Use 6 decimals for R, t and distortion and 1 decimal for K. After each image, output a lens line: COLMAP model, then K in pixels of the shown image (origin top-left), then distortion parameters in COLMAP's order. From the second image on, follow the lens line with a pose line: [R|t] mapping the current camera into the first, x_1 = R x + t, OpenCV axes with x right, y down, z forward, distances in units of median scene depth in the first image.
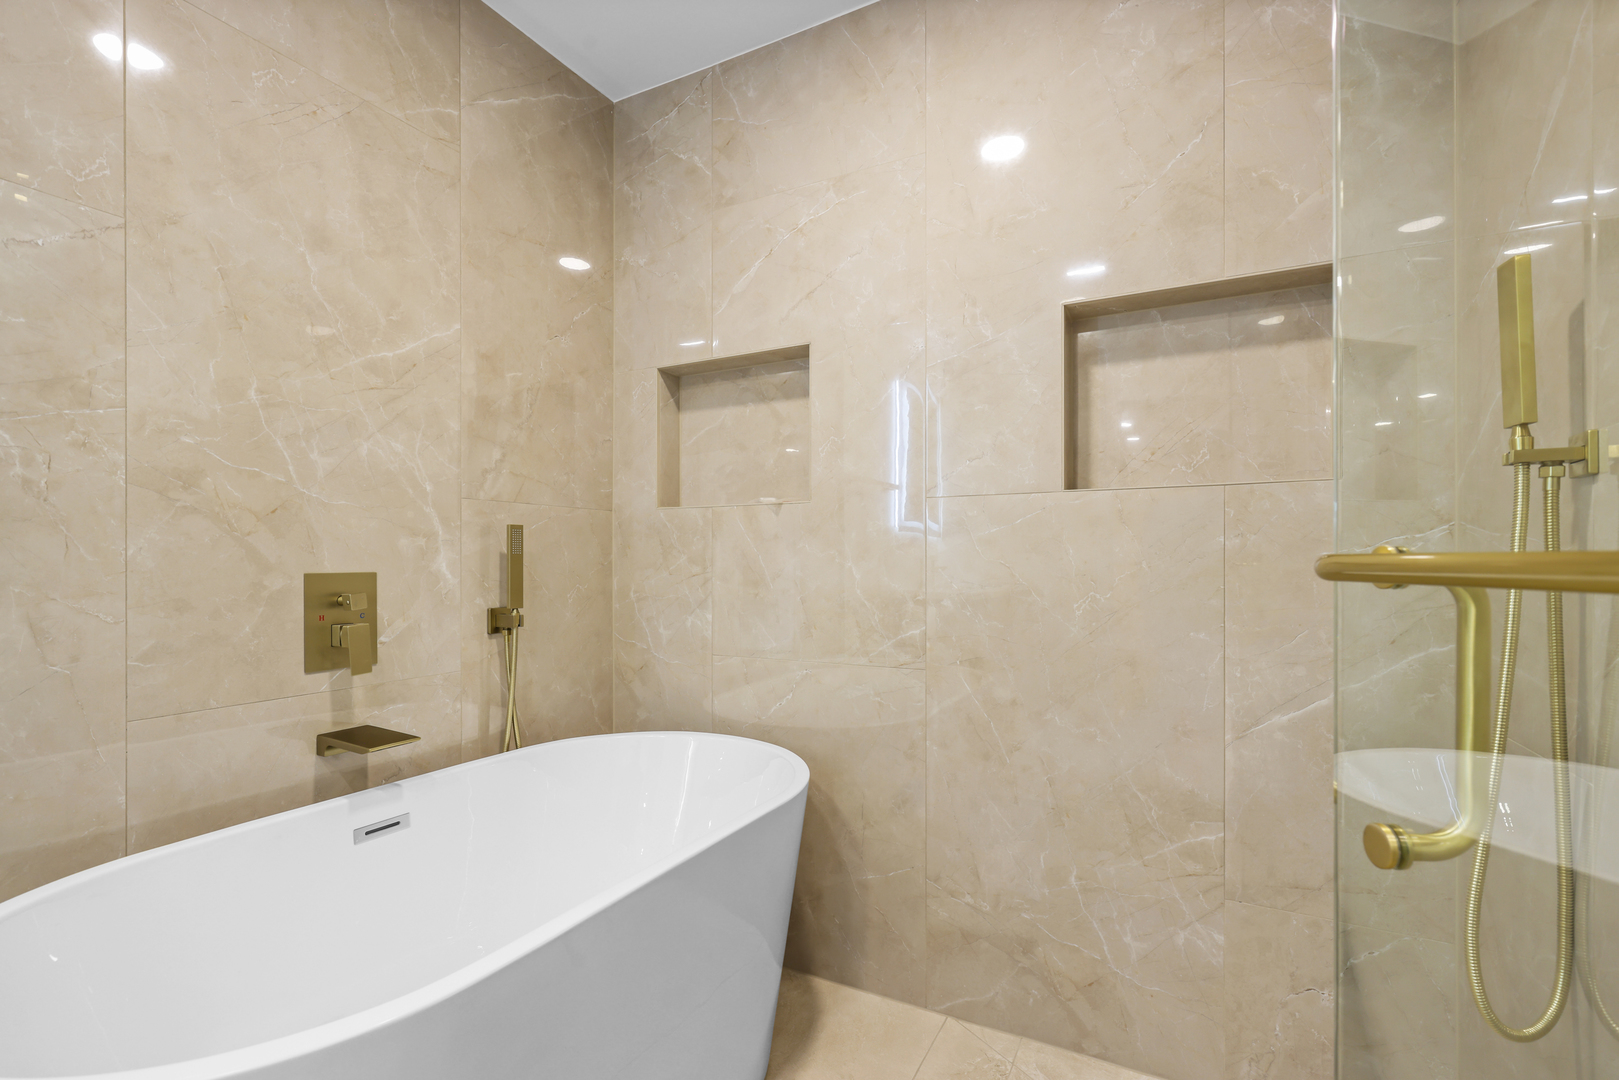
lens RADIAL K [[738.2, 0, 808.7], [0, 738.2, 549.9], [0, 0, 1]] dist [-0.002722, 0.000264]
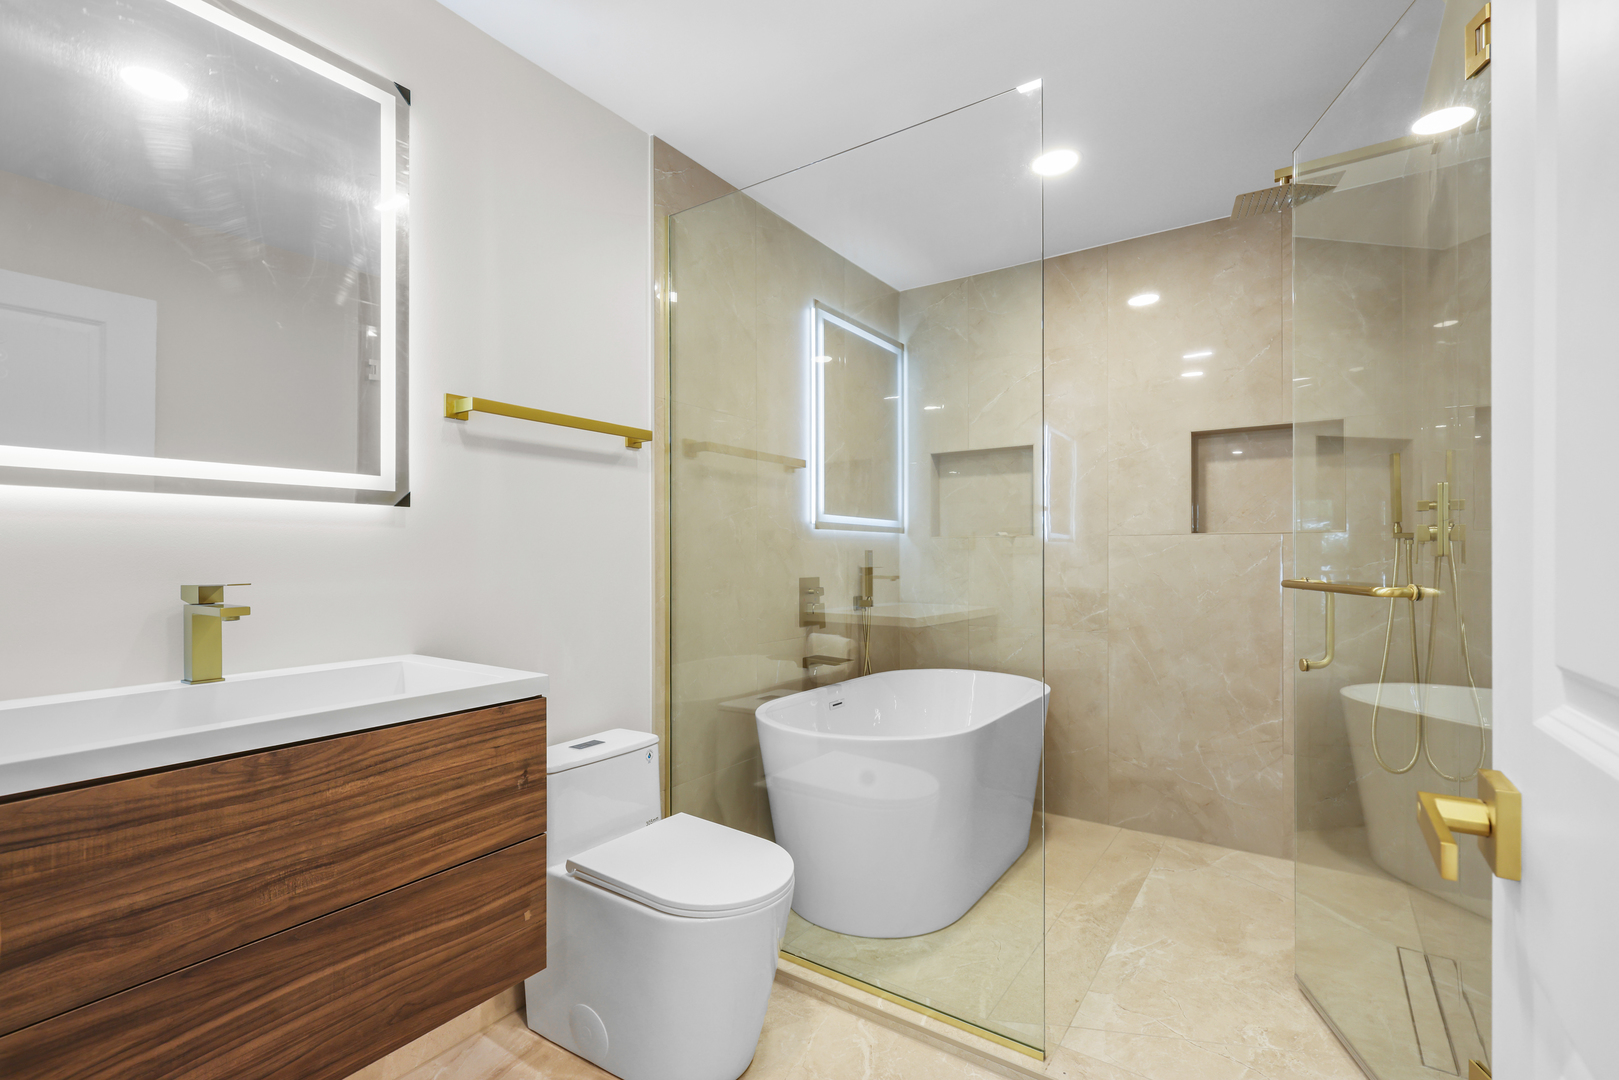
lens RADIAL K [[738.2, 0, 808.4], [0, 738.2, 543.1], [0, 0, 1]] dist [-0.002722, 0.000264]
pose [[0.992654, -0.000842, -0.120985, -0.353915], [0.000540, 0.999997, -0.002528, -0.050653], [0.120987, 0.002444, 0.992651, -0.877232]]
